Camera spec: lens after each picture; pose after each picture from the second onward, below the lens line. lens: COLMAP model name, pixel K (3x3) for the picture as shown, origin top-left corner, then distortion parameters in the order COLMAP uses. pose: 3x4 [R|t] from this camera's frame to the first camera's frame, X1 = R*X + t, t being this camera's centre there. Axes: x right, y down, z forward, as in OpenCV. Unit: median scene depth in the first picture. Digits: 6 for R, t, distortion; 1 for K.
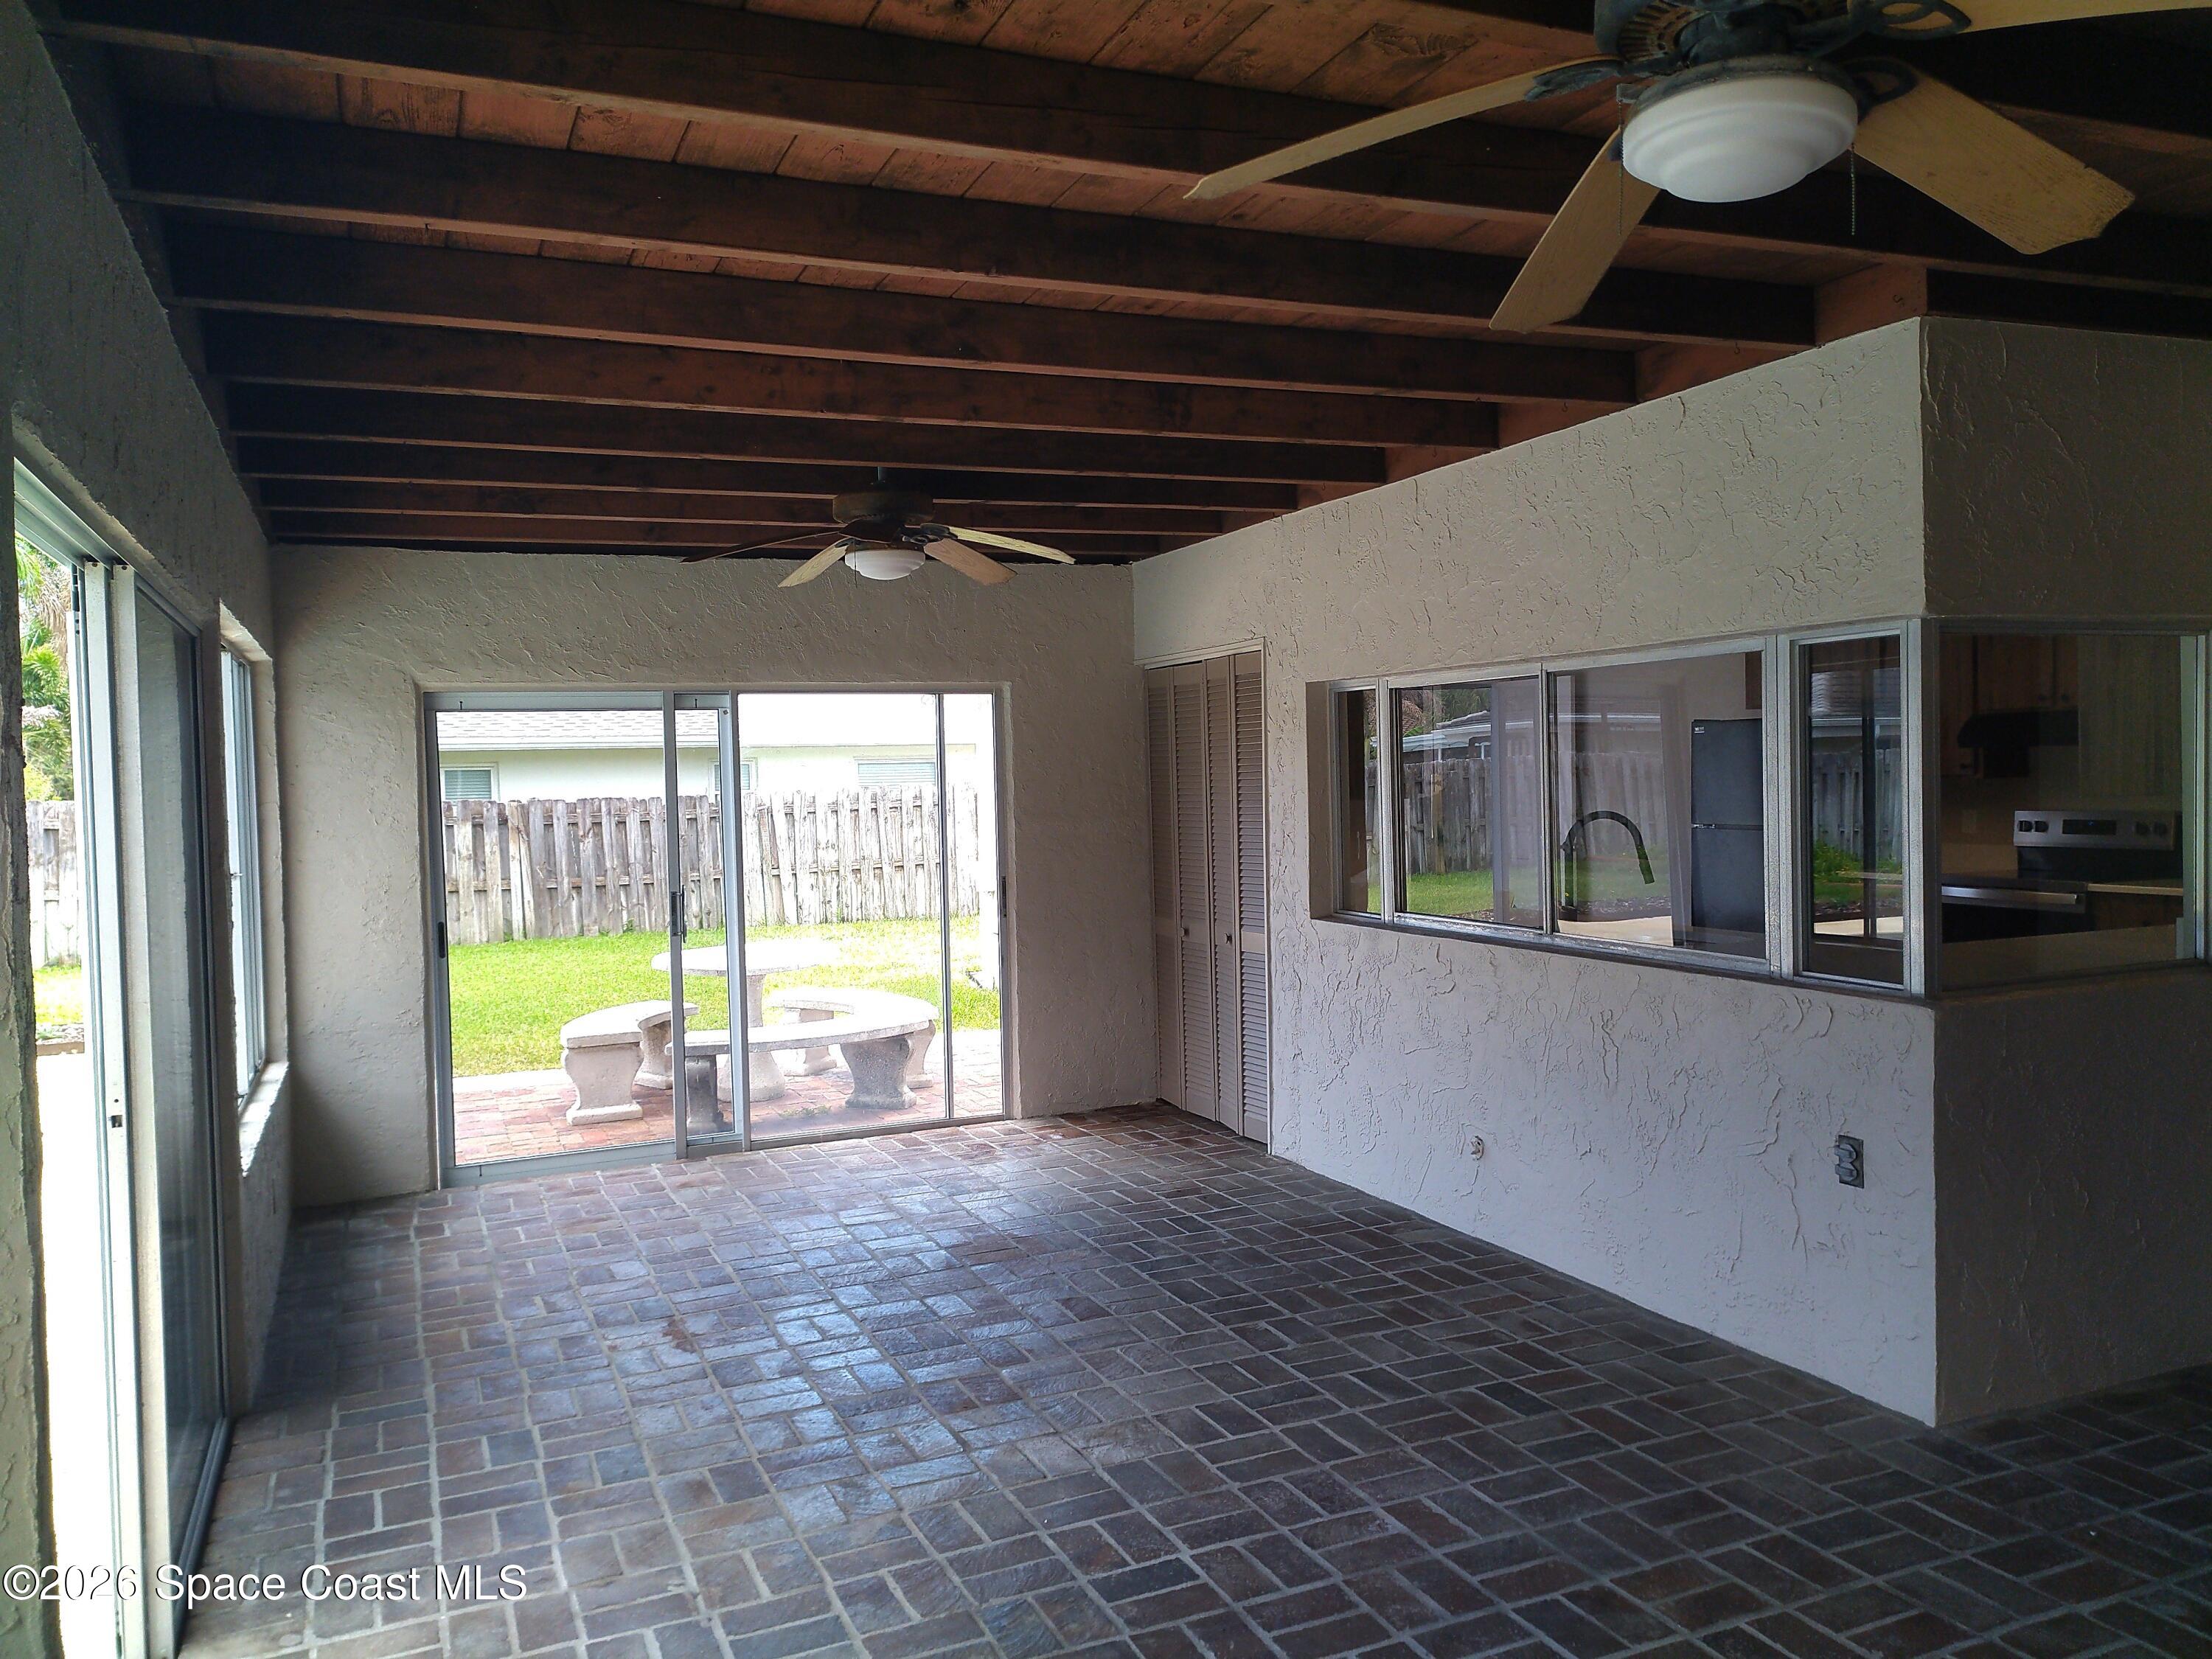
lens RADIAL K [[1661.8, 0, 1106.0], [0, 1661.8, 829.5], [0, 0, 1]] dist [0.058592, -0.052966]
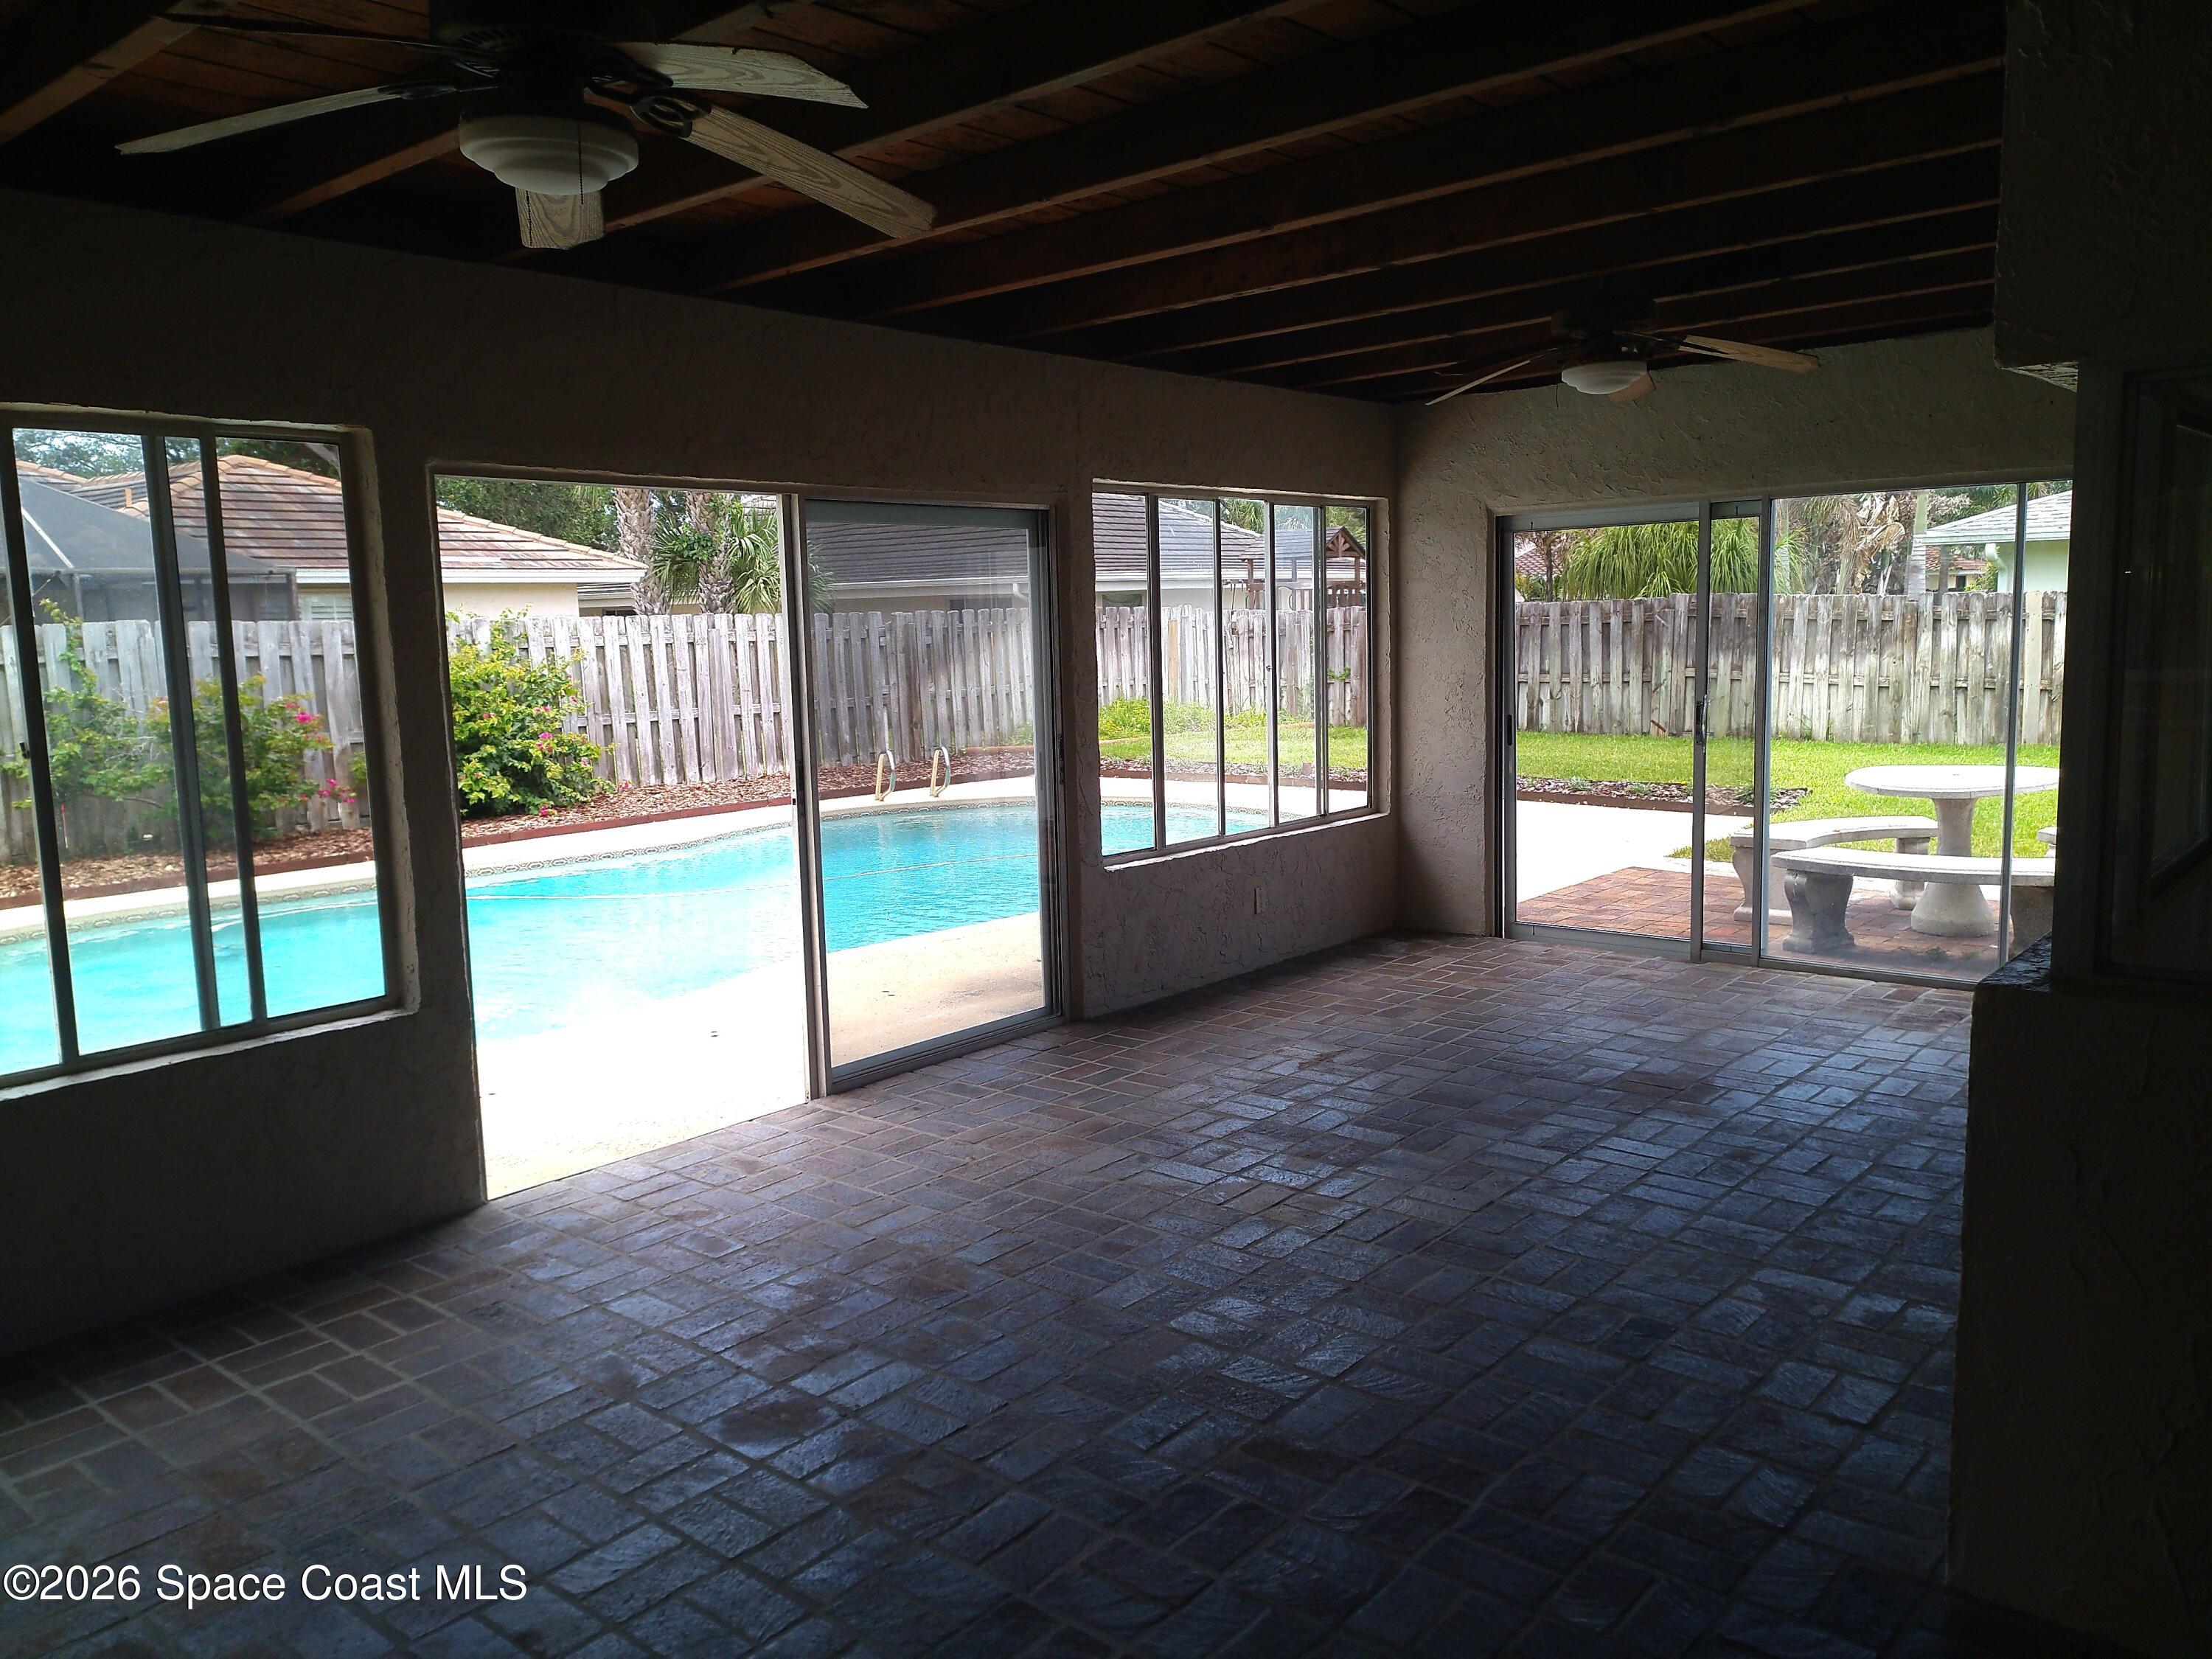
lens RADIAL K [[1661.8, 0, 1106.0], [0, 1661.8, 829.5], [0, 0, 1]] dist [0.058592, -0.052966]
pose [[0.419925, 0.129586, -0.898260, 0.768884], [-0.010779, 0.990396, 0.137838, -0.032531], [0.907495, -0.048199, 0.417289, 0.356169]]
